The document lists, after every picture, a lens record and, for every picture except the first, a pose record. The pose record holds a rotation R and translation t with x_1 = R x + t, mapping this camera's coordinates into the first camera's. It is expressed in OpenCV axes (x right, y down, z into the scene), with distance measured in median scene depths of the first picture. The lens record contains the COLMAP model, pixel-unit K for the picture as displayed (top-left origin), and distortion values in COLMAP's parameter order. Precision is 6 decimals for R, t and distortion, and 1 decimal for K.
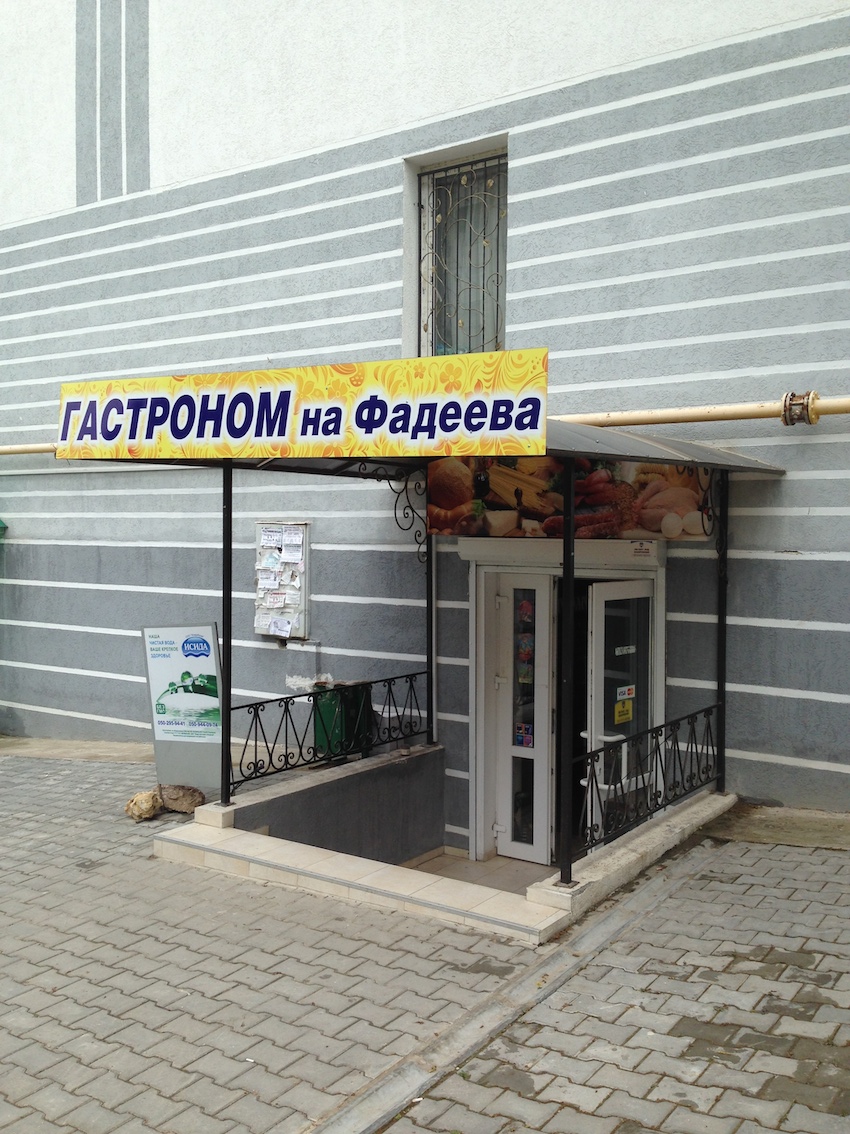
lens RADIAL K [[1053.0, 0, 425.9], [0, 1053.0, 565.8], [0, 0, 1]] dist [0.056118, 0.000000]
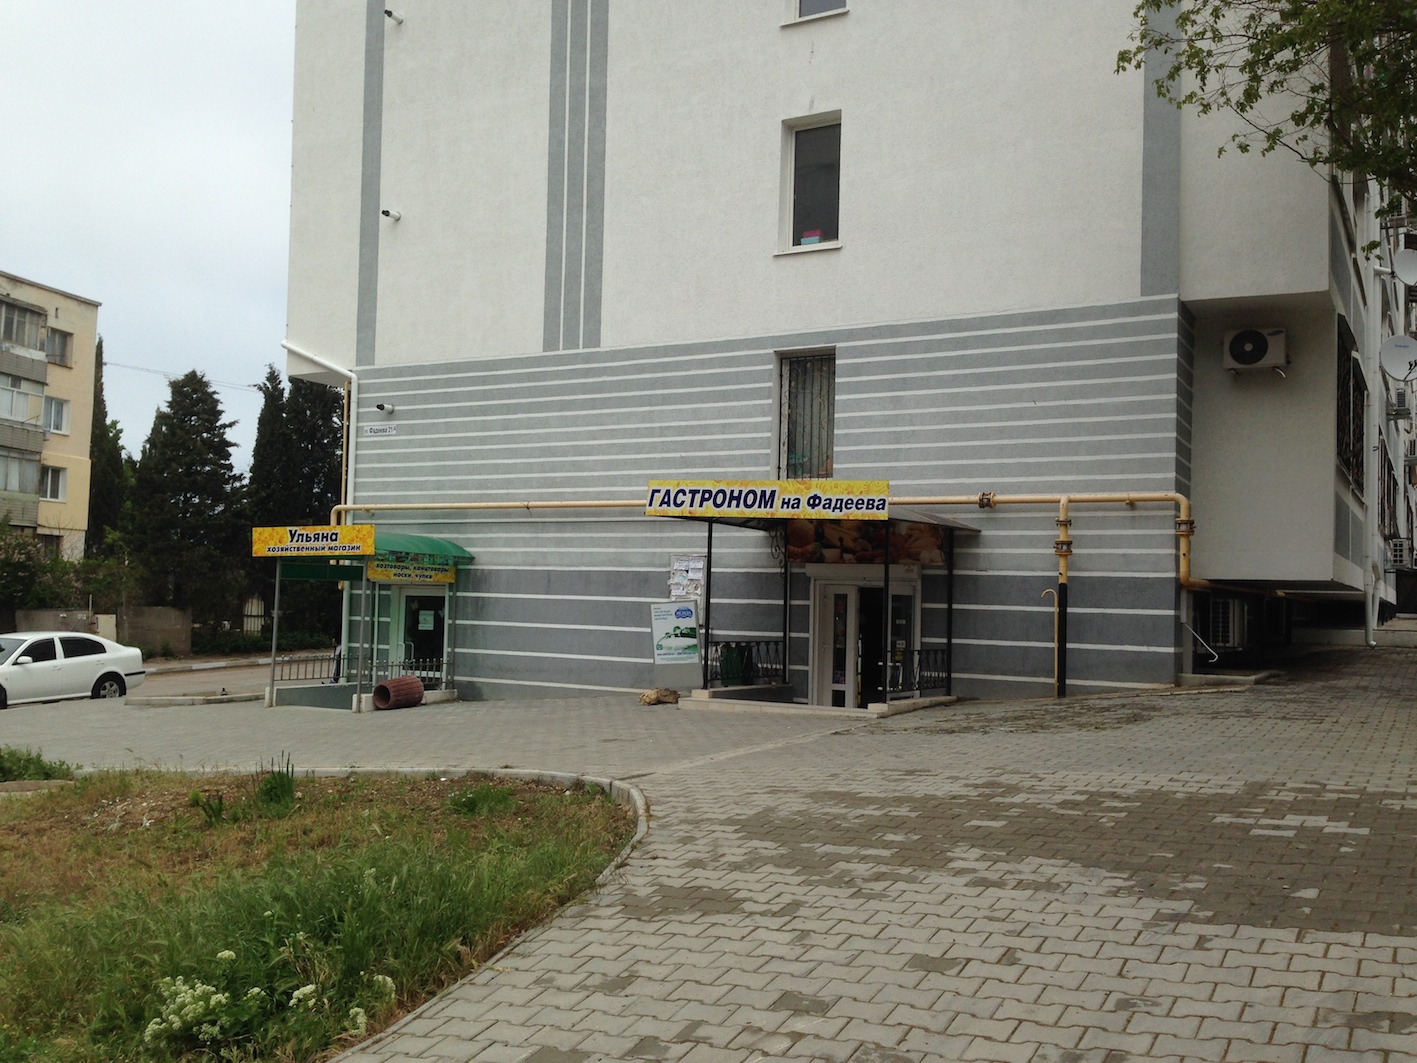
lens RADIAL K [[1364.4, 0, 708.4], [0, 1364.4, 533.5], [0, 0, 1]] dist [0.017498, 0.000000]
pose [[0.994958, 0.026125, 0.096828, -0.366720], [-0.017361, 0.995766, -0.090269, 0.137338], [-0.098777, 0.088133, 0.991199, -1.306647]]
